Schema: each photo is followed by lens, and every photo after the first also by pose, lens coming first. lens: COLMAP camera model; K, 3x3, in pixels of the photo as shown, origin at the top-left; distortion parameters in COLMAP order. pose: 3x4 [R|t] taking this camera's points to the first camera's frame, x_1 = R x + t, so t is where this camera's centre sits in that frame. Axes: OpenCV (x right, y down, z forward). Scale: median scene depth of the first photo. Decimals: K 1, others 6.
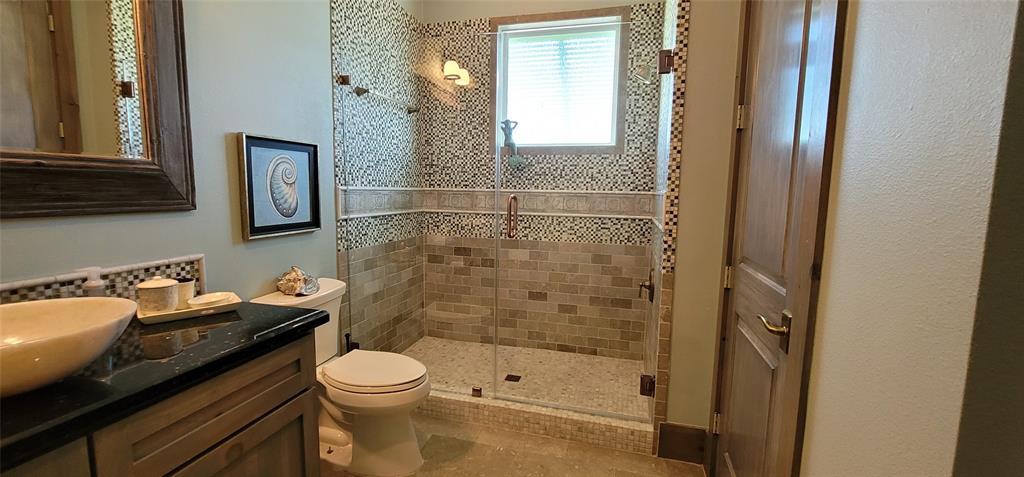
lens RADIAL K [[420.3, 0, 517.4], [0, 420.3, 238.6], [0, 0, 1]] dist [-0.004826, -0.000462]
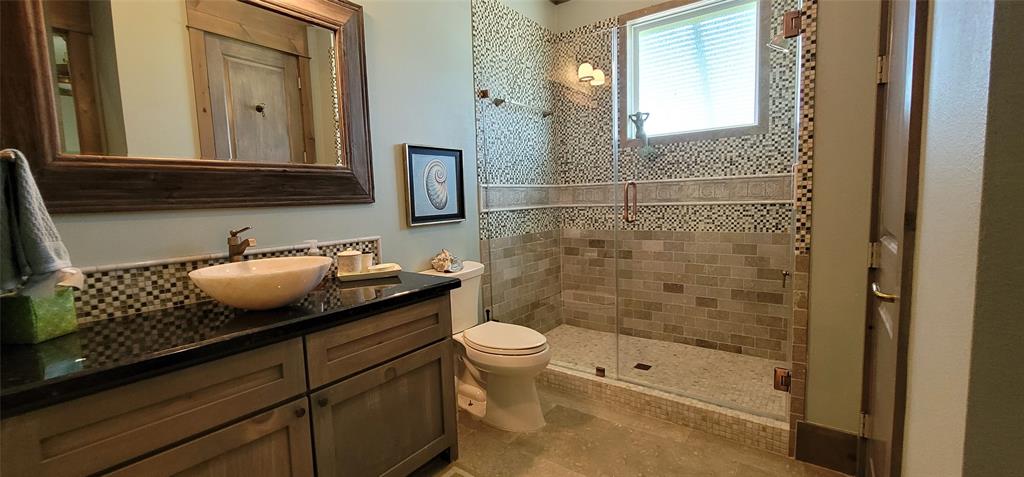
lens RADIAL K [[420.3, 0, 515.0], [0, 420.3, 234.9], [0, 0, 1]] dist [-0.004826, -0.000462]
pose [[0.929357, -0.016590, -0.368810, 0.107436], [0.008922, 0.999707, -0.022487, 0.050304], [0.369075, 0.017608, 0.929233, -0.063019]]
